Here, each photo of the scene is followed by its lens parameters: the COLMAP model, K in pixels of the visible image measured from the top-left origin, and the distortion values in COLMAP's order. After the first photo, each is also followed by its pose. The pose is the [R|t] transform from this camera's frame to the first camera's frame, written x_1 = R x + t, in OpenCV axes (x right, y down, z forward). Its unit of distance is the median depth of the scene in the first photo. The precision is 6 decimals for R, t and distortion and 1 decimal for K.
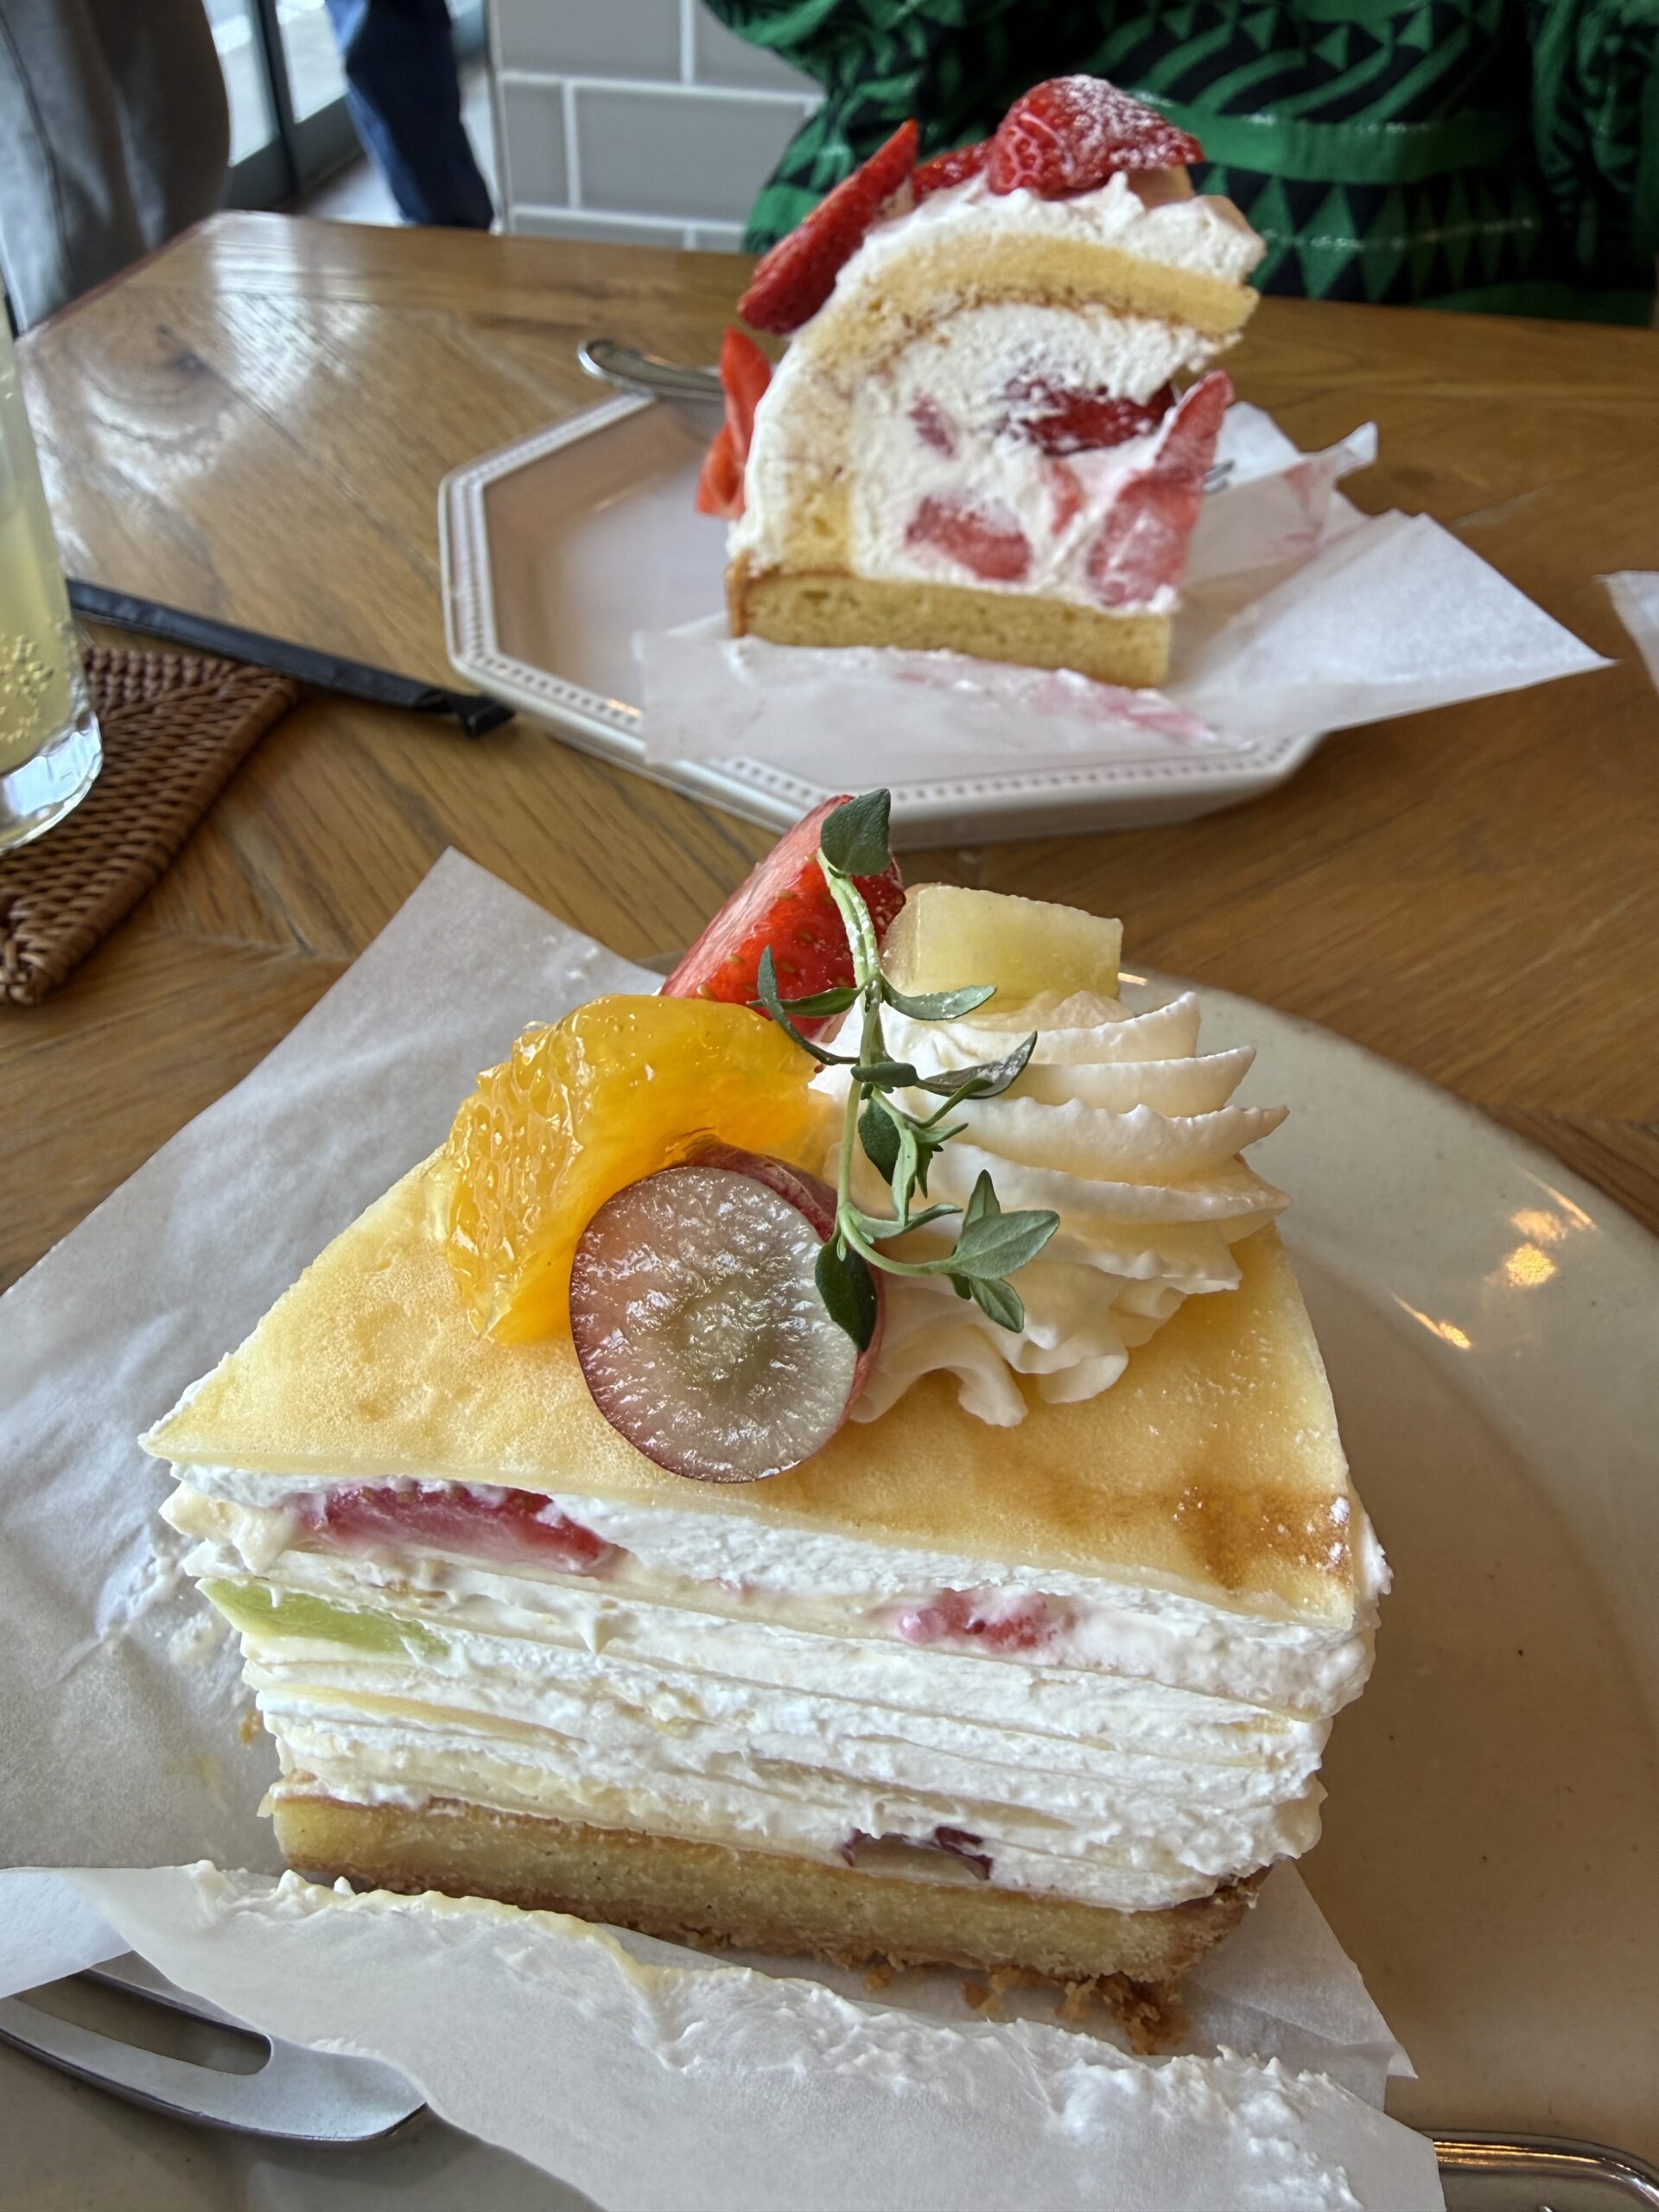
lens RADIAL K [[1538.5, 0, 829.5], [0, 1538.5, 1106.0], [0, 0, 1]] dist [0.010489, 0.000281]
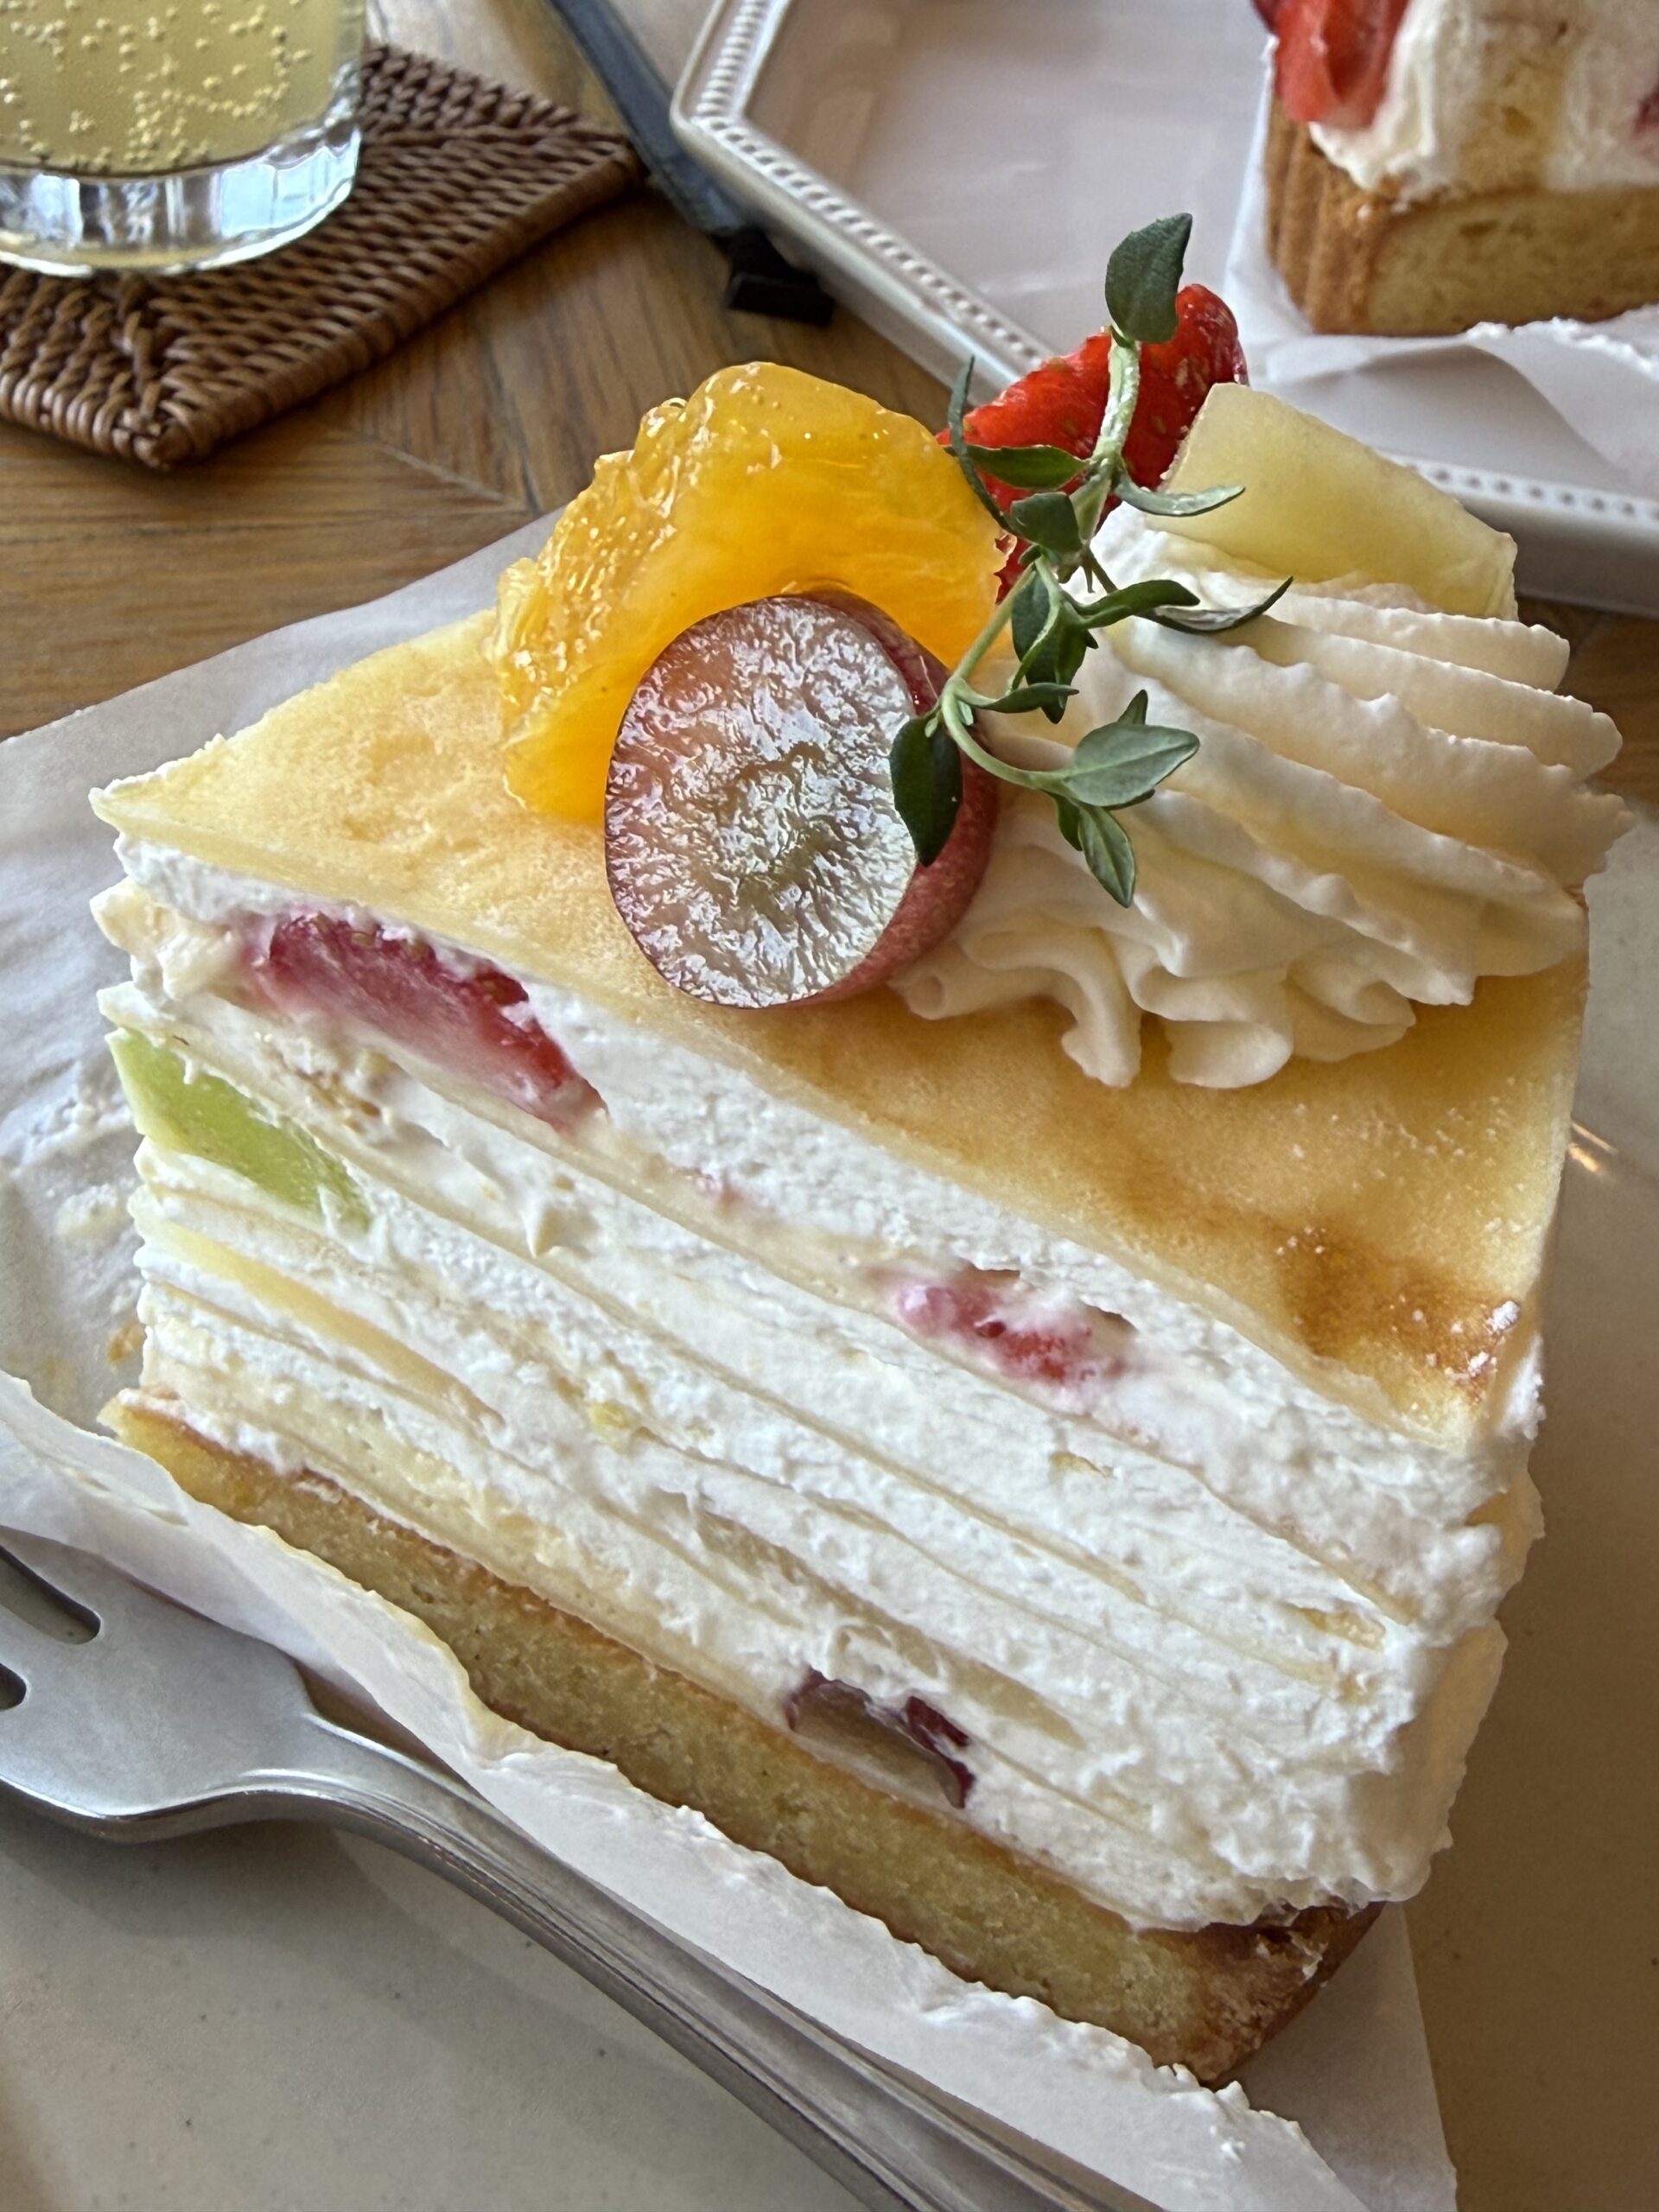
lens RADIAL K [[2596.4, 0, 829.5], [0, 2596.4, 1106.0], [0, 0, 1]] dist [0.008410, 0.076099]
pose [[0.935452, 0.293947, -0.196279, 0.214717], [-0.294648, 0.955244, 0.026299, 0.201191], [0.195224, 0.033232, 0.980195, -0.244155]]
